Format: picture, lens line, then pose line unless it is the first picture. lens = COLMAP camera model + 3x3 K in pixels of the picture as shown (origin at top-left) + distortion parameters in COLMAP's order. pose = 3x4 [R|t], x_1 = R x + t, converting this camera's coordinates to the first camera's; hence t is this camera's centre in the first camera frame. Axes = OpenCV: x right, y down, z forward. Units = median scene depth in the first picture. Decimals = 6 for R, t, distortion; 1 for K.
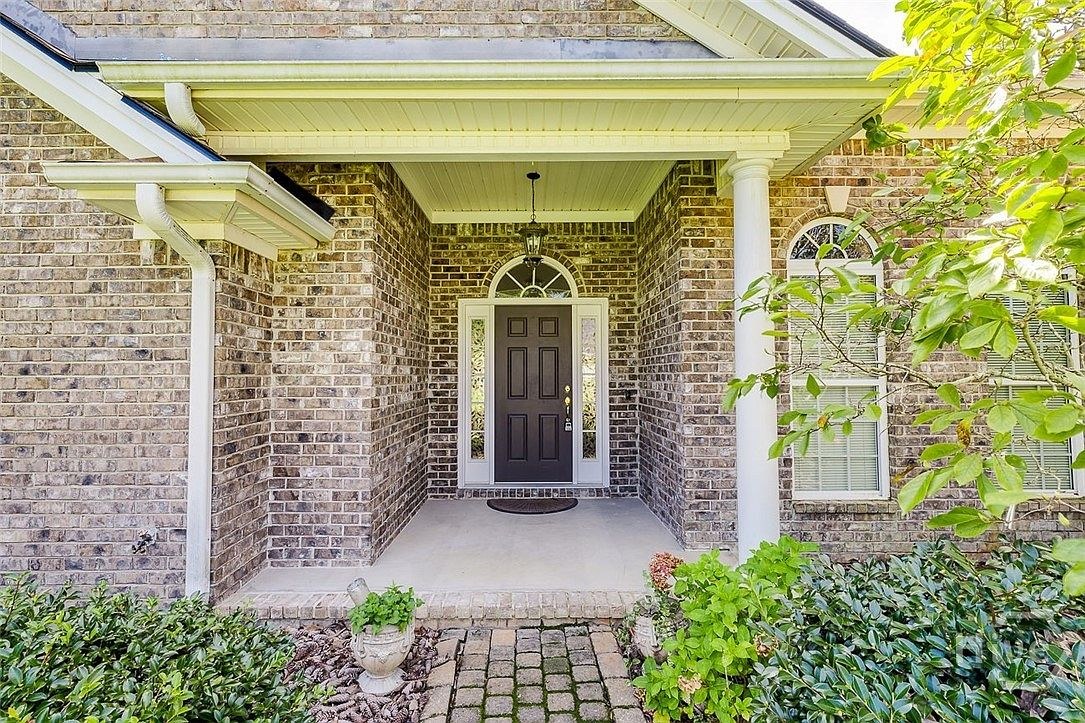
lens RADIAL K [[459.9, 0, 542.5], [0, 459.9, 361.5], [0, 0, 1]] dist [-0.000128, 0.000005]
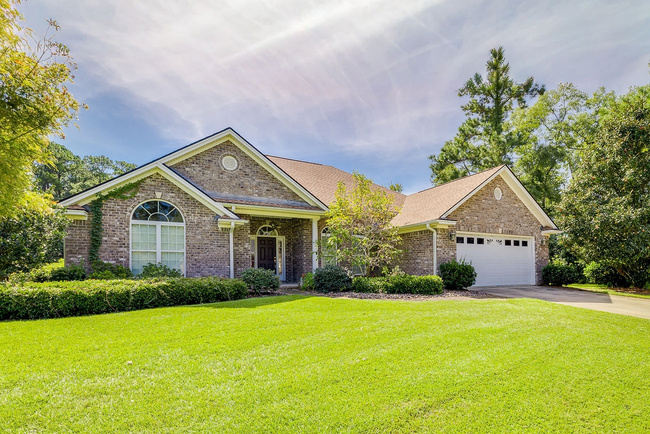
lens RADIAL K [[275.5, 0, 325.0], [0, 275.5, 217.0], [0, 0, 1]] dist [-0.000128, 0.000005]
pose [[0.905716, 0.072229, 0.417687, -0.753843], [-0.007952, 0.988097, -0.153625, 0.092436], [-0.423811, 0.135819, 0.895509, -1.833249]]
